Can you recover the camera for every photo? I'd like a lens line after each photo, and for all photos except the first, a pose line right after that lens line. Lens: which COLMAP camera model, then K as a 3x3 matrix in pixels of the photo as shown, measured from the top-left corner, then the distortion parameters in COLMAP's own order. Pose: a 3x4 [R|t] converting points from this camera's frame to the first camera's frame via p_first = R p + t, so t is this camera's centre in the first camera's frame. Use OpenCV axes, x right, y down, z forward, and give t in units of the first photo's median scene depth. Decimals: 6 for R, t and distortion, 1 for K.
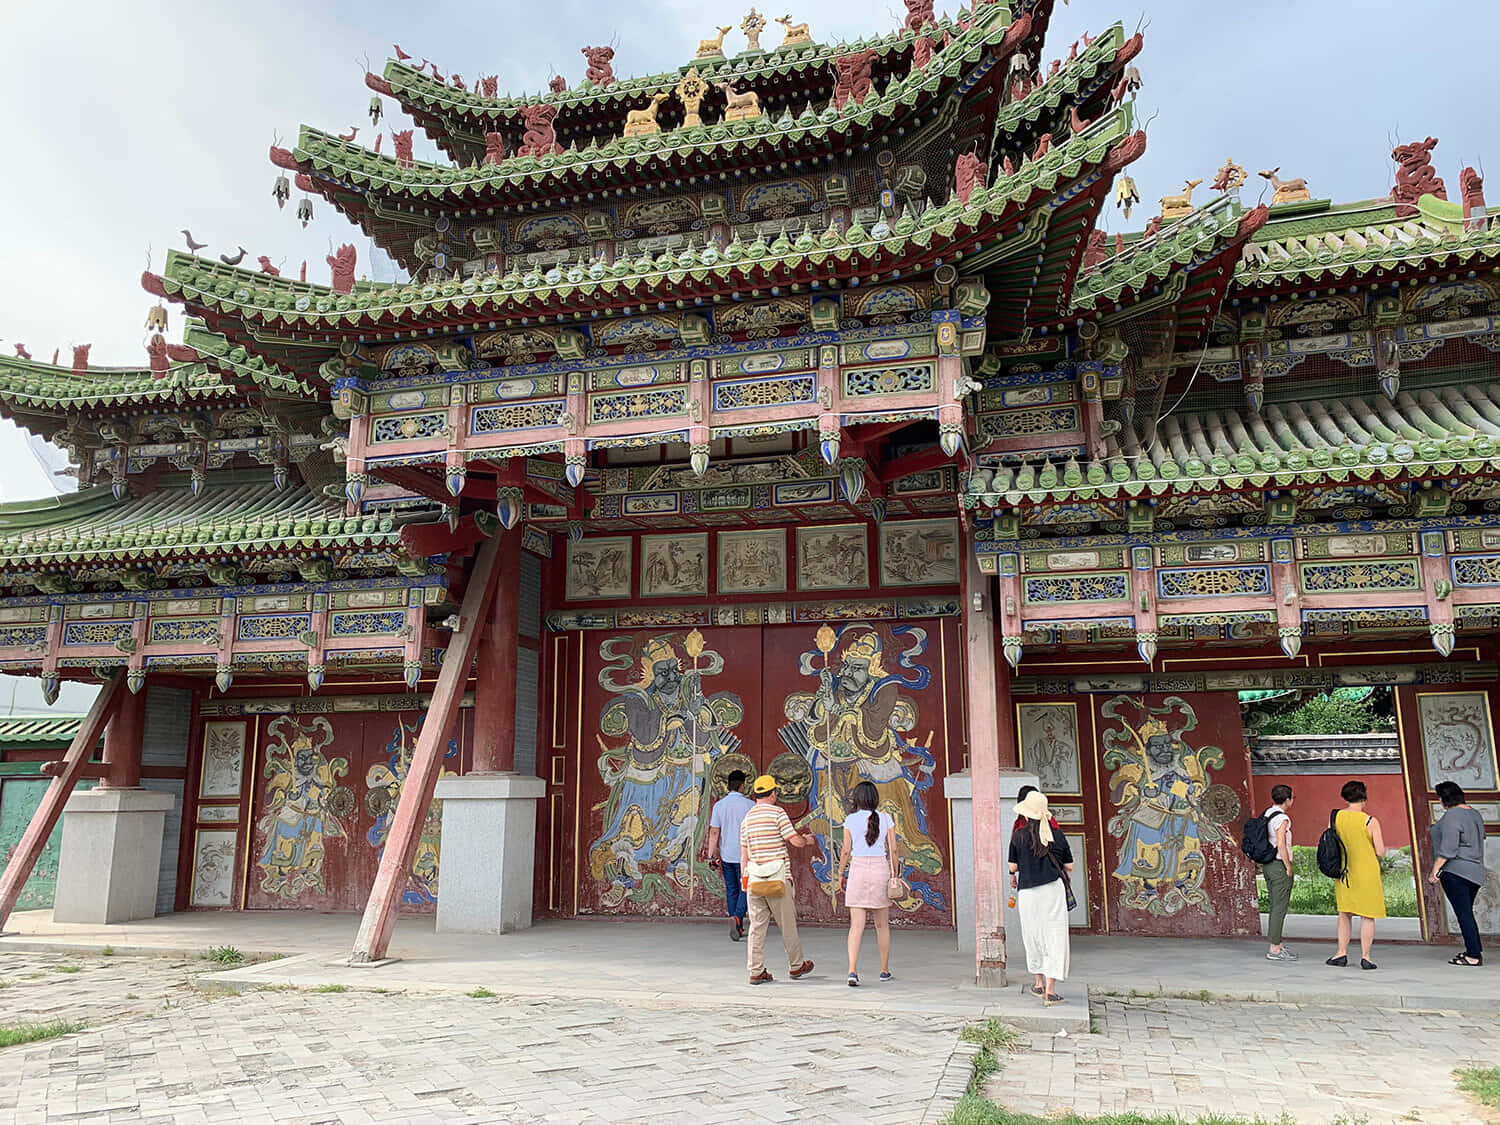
lens RADIAL K [[1224.6, 0, 750.0], [0, 1224.6, 562.5], [0, 0, 1]] dist [0.098321, -0.178572]
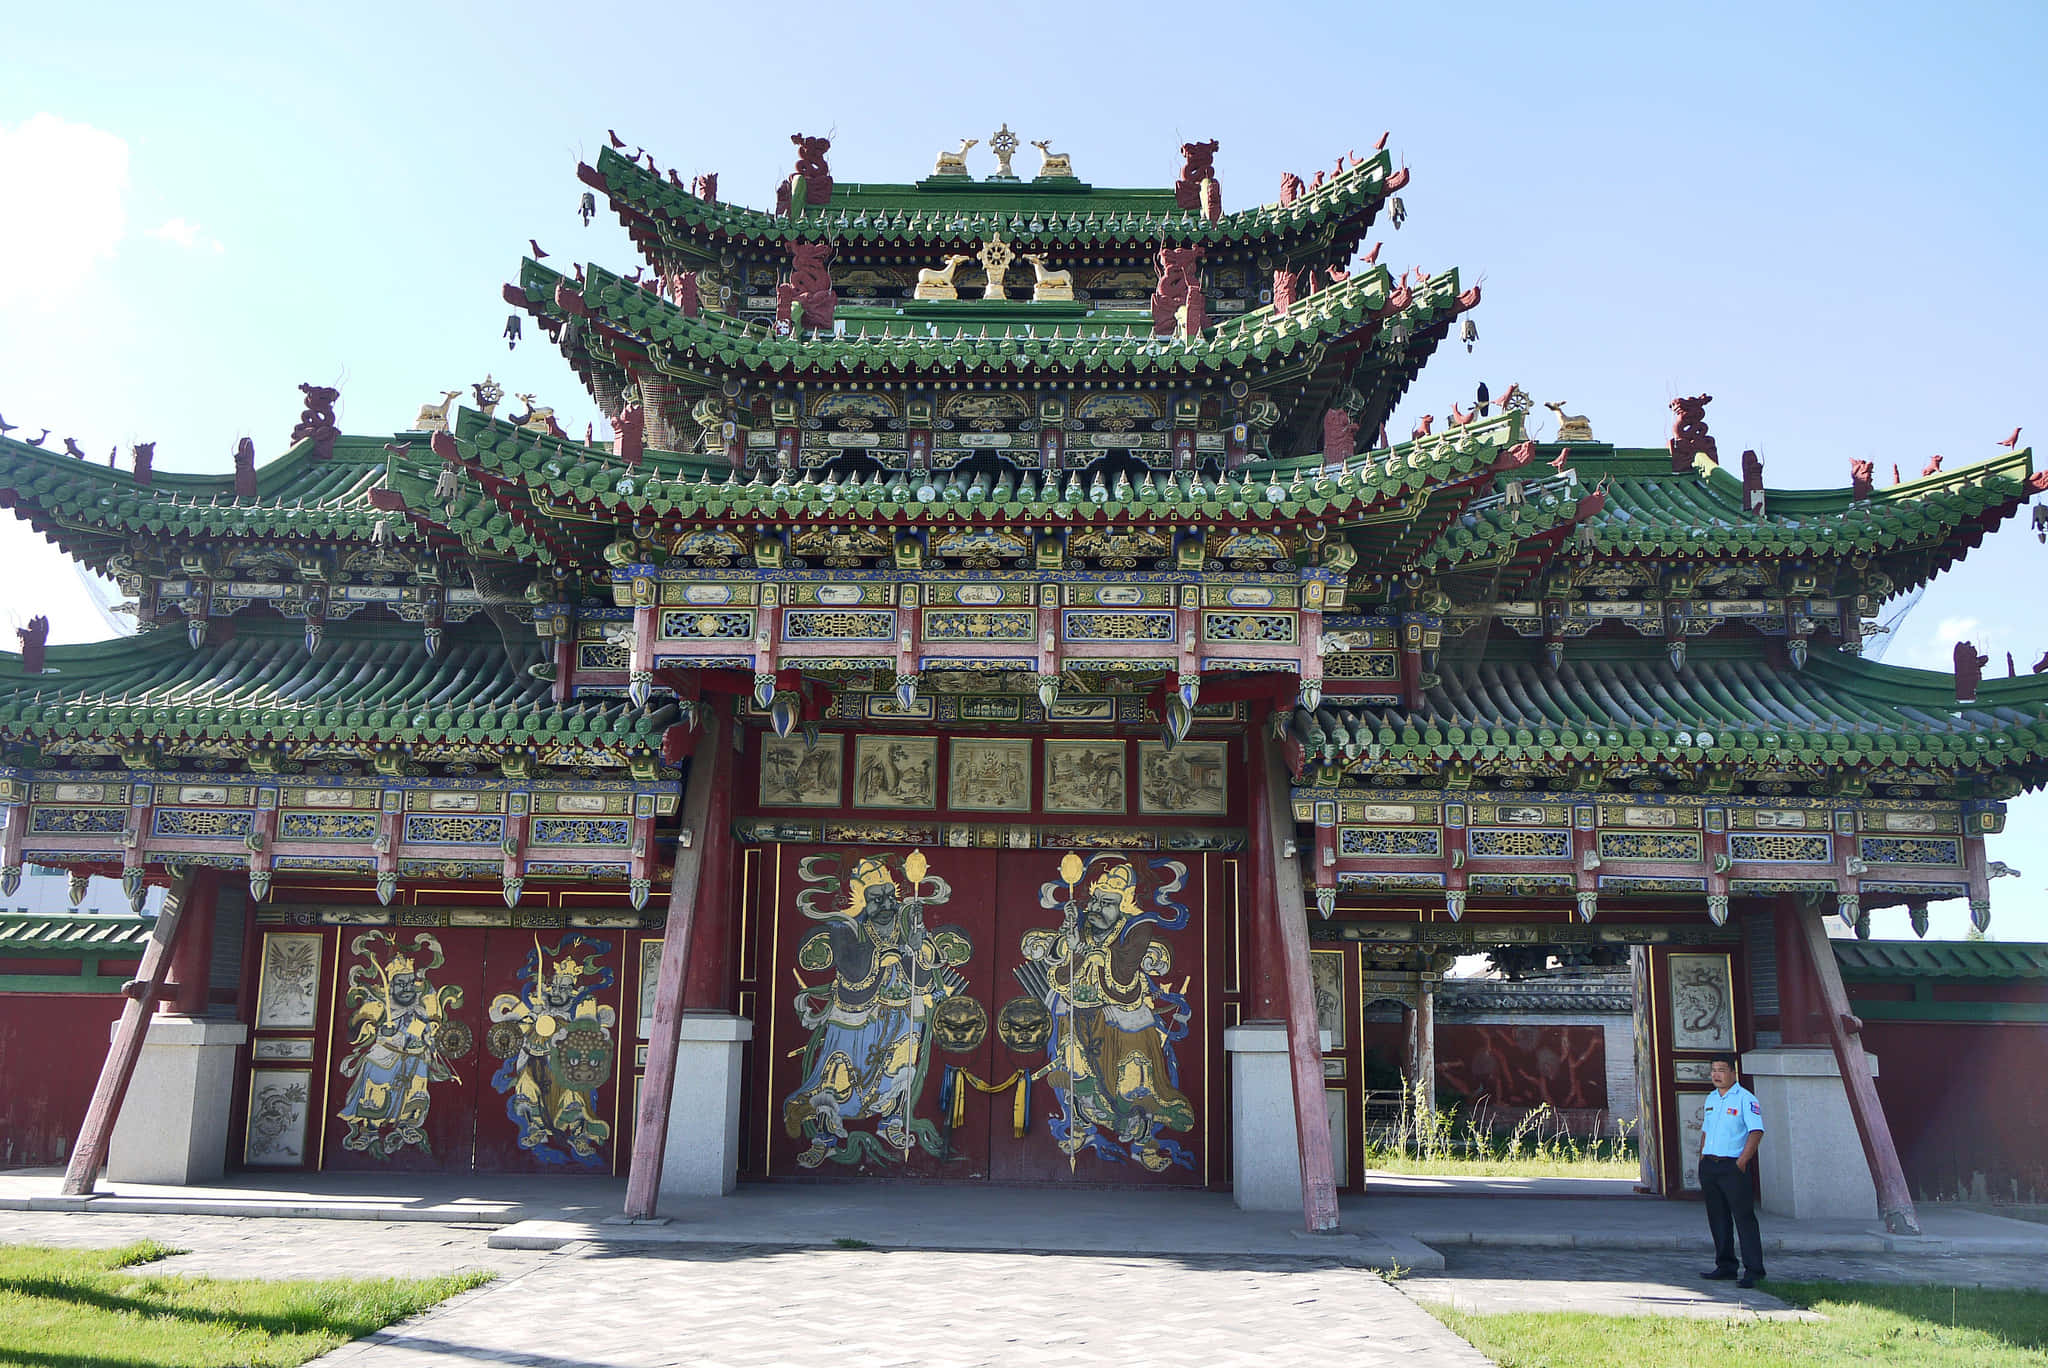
lens RADIAL K [[1894.9, 0, 1024.0], [0, 1894.9, 684.0], [0, 0, 1]] dist [-0.000029, 0.008418]
pose [[0.965438, 0.065857, 0.252175, -0.331885], [-0.067314, 0.997728, -0.002854, -0.065453], [-0.251790, -0.014219, 0.967678, -0.318247]]
